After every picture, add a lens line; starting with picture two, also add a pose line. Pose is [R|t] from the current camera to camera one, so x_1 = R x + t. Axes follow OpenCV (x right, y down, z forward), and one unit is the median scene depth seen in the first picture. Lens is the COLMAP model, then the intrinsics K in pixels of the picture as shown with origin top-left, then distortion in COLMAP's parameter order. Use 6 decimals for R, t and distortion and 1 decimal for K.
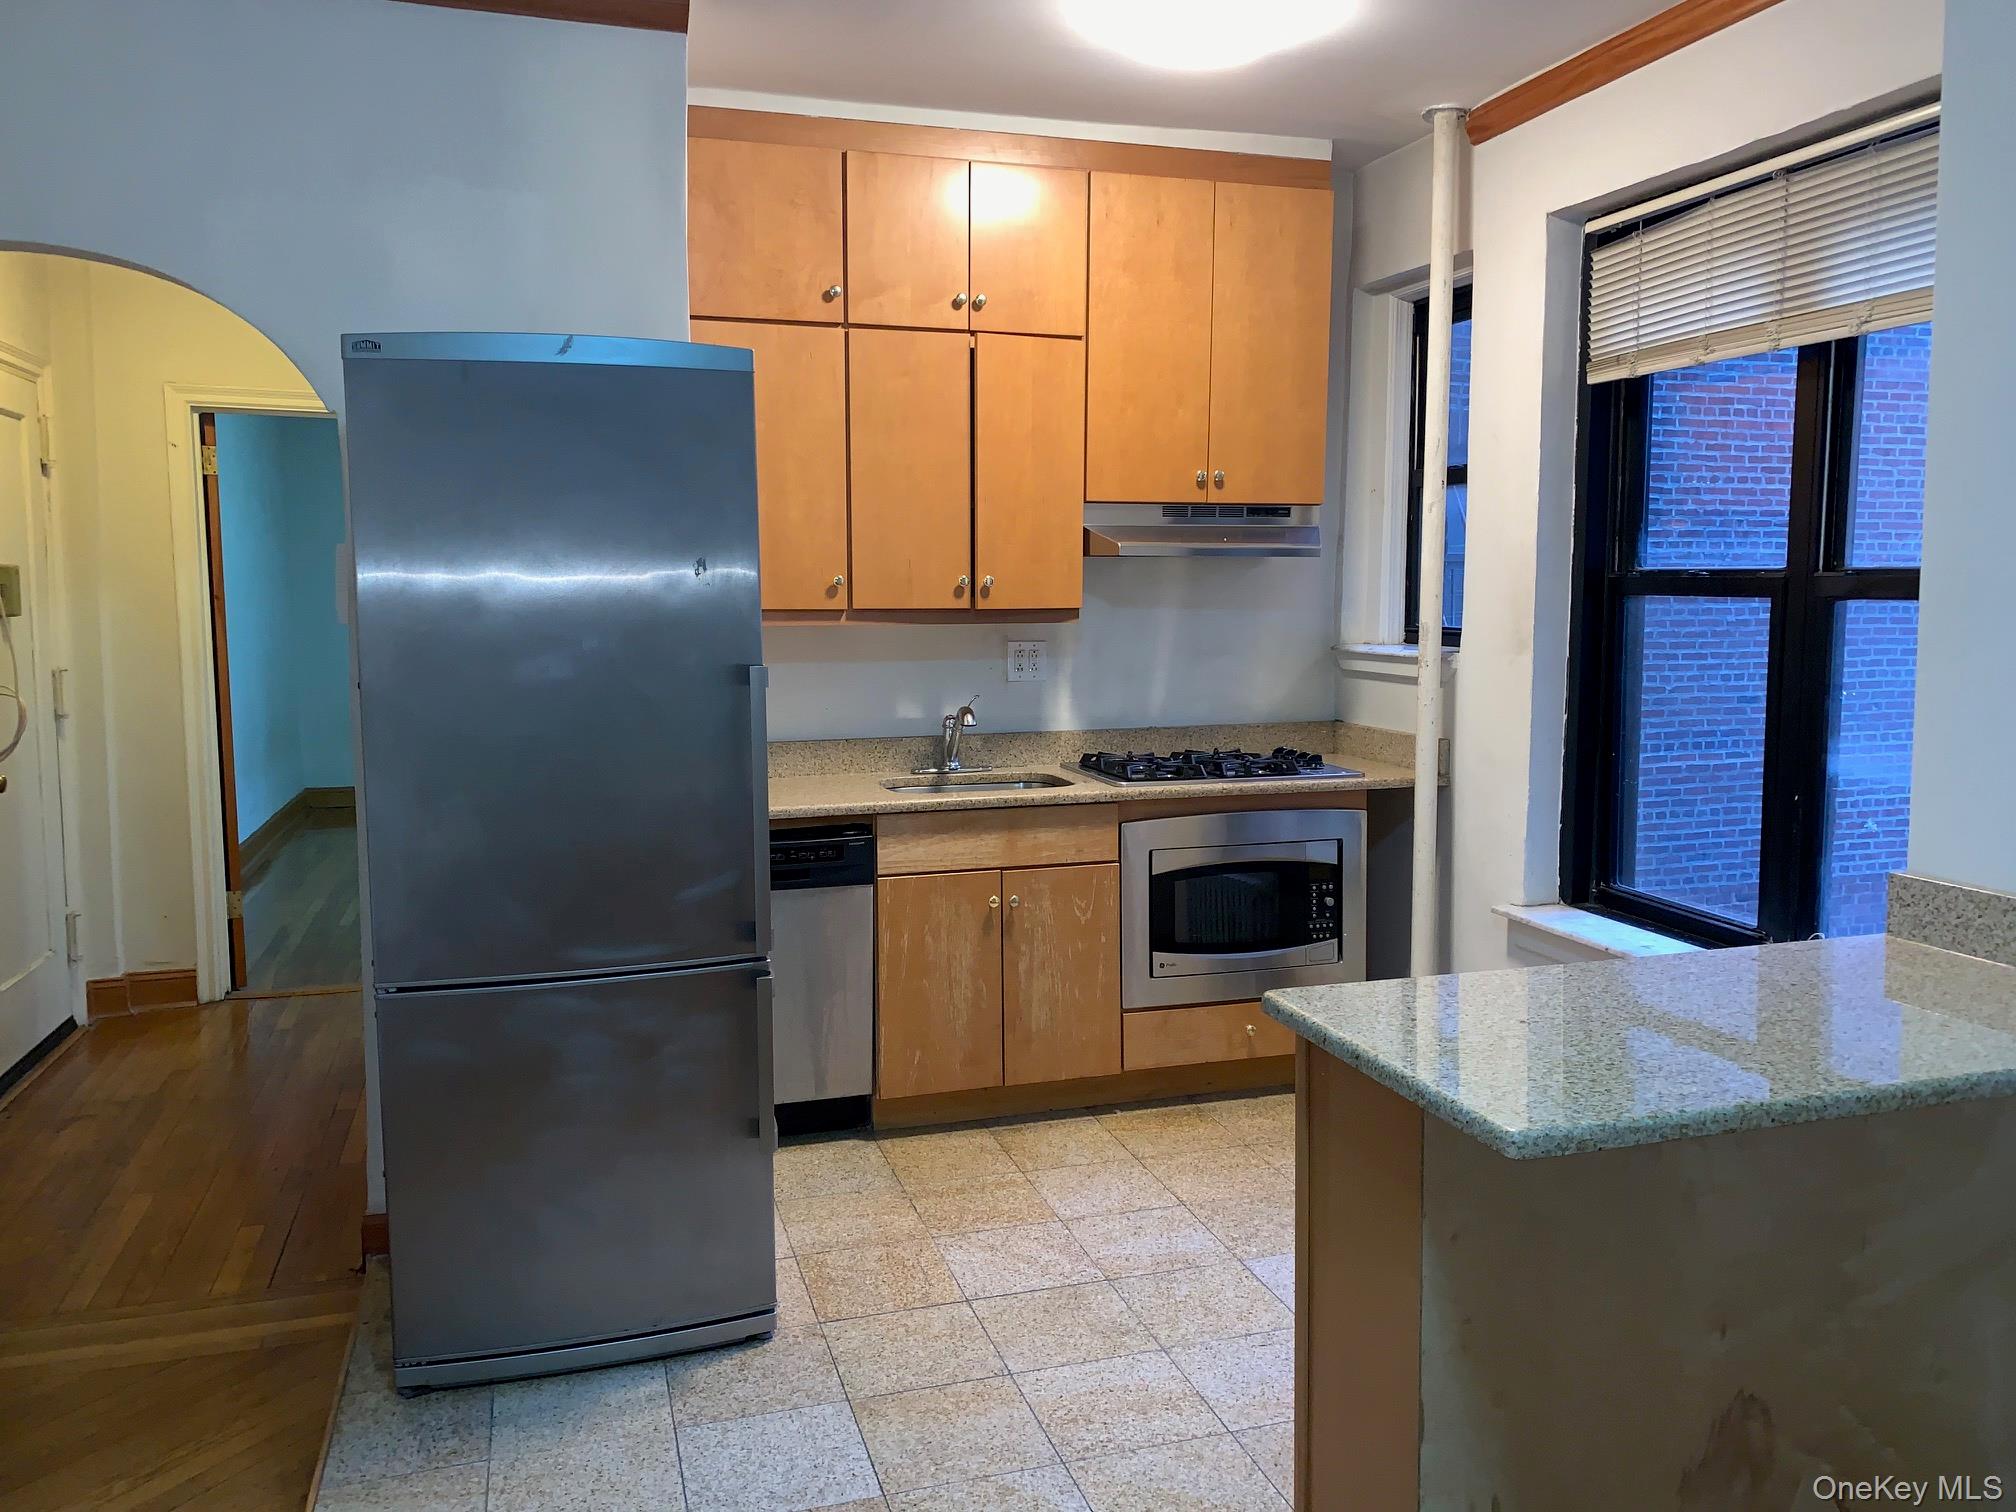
lens RADIAL K [[1536.6, 0, 1010.0], [0, 1536.6, 745.6], [0, 0, 1]] dist [0.072082, -0.100608]
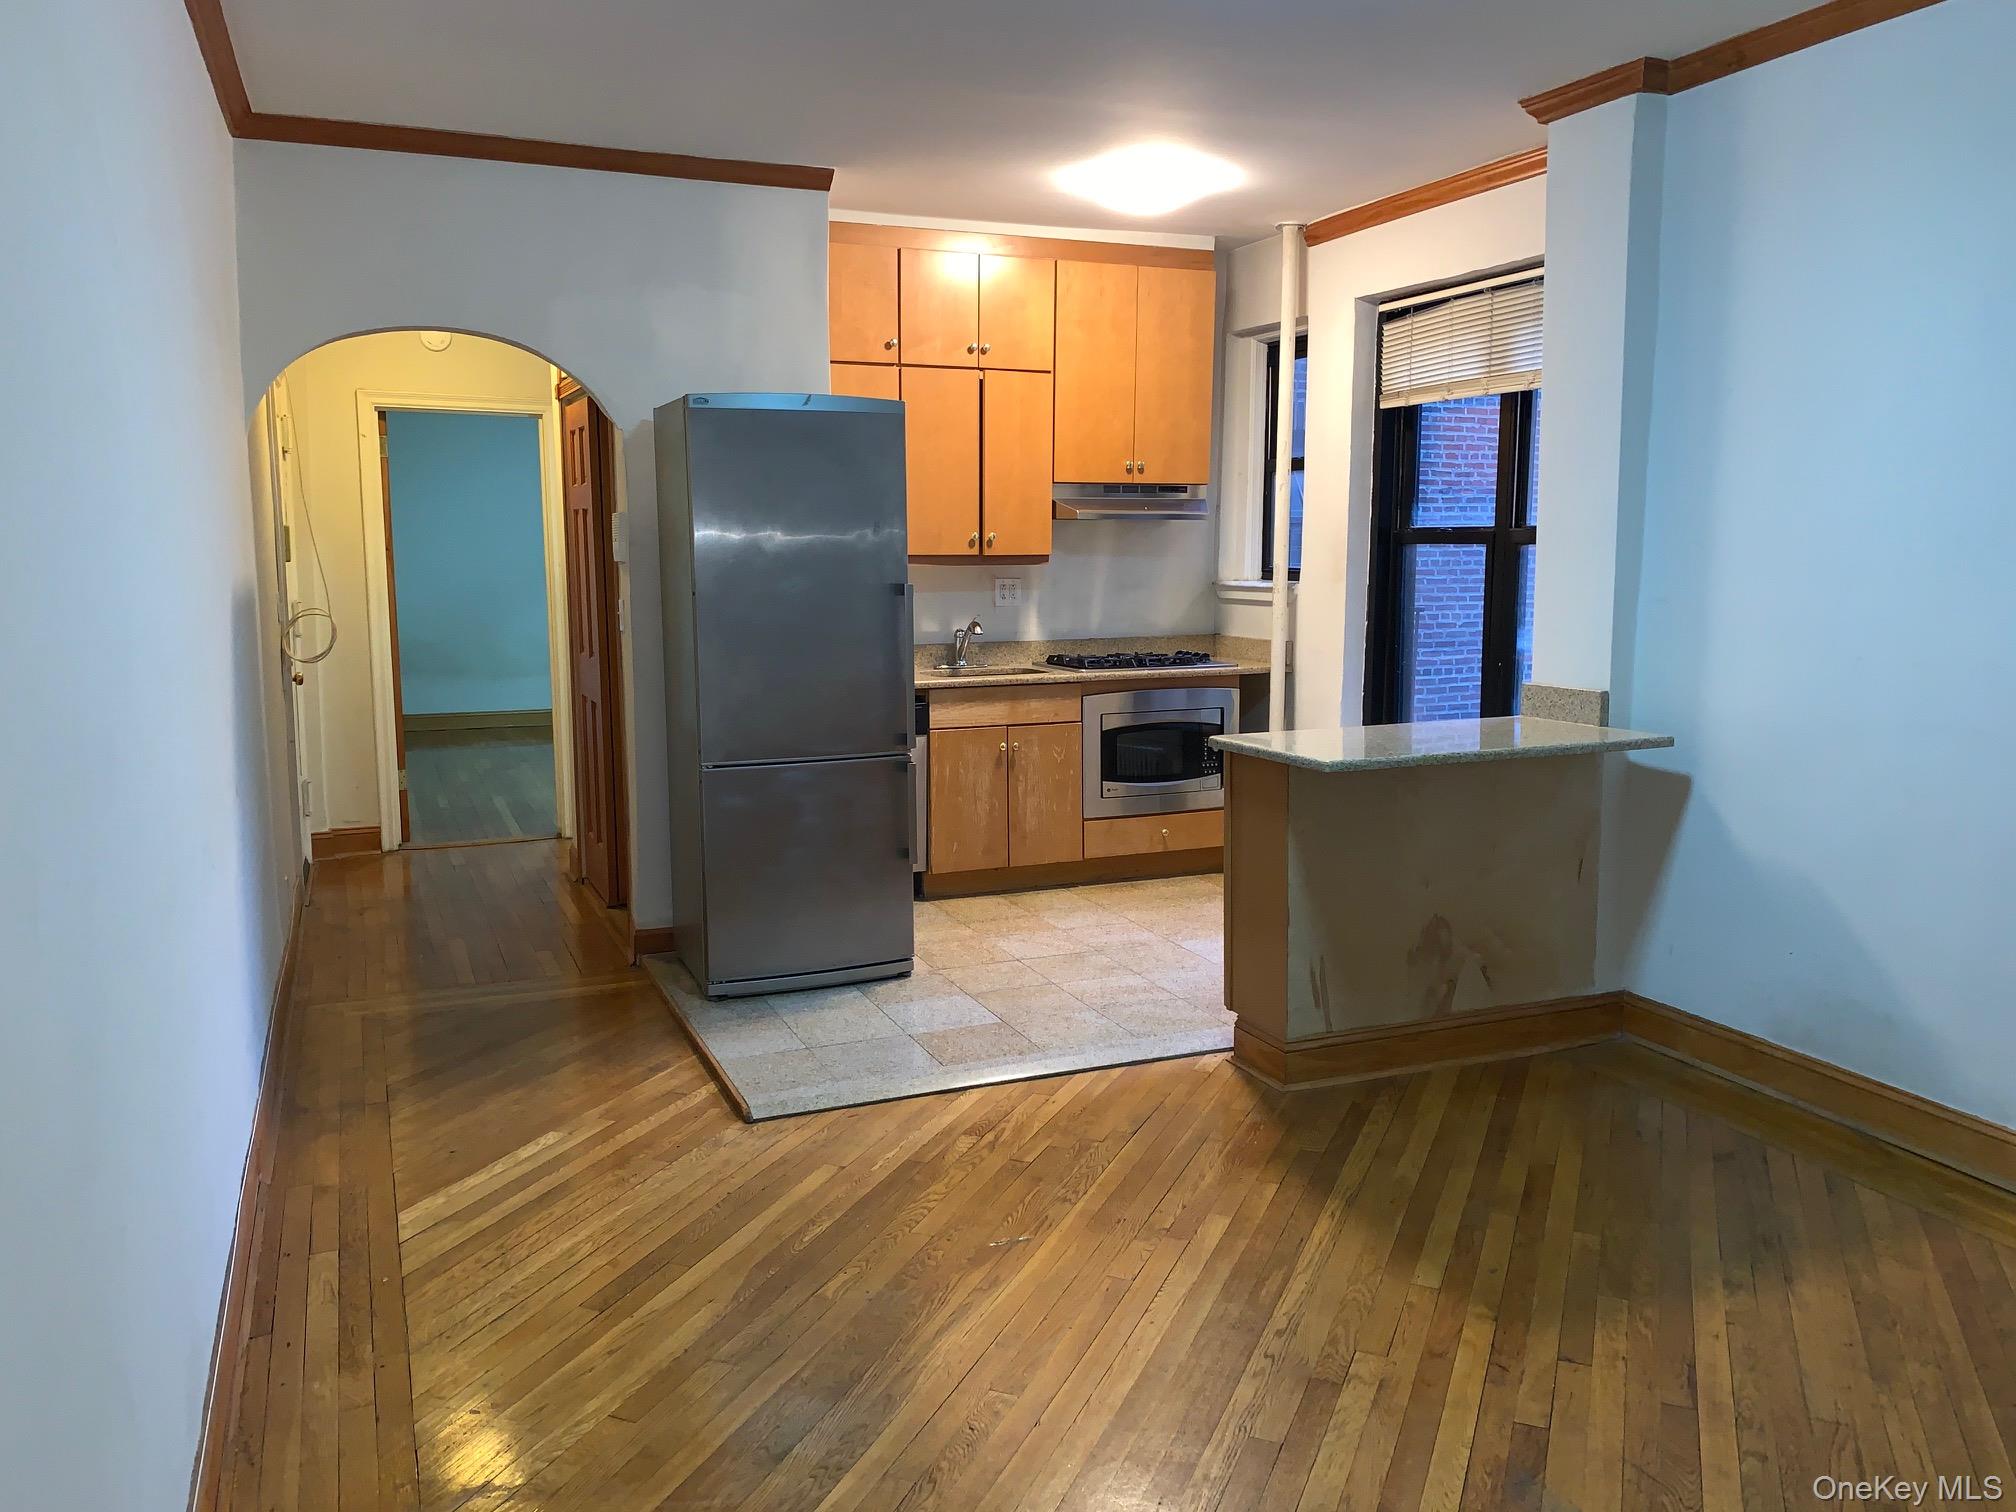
lens RADIAL K [[1535.4, 0, 972.1], [0, 1535.4, 758.5], [0, 0, 1]] dist [0.119233, -0.197419]
pose [[0.996803, -0.012598, 0.078904, -0.154016], [0.010030, 0.999410, 0.032864, 0.059562], [-0.079272, -0.031967, 0.996340, -0.498876]]
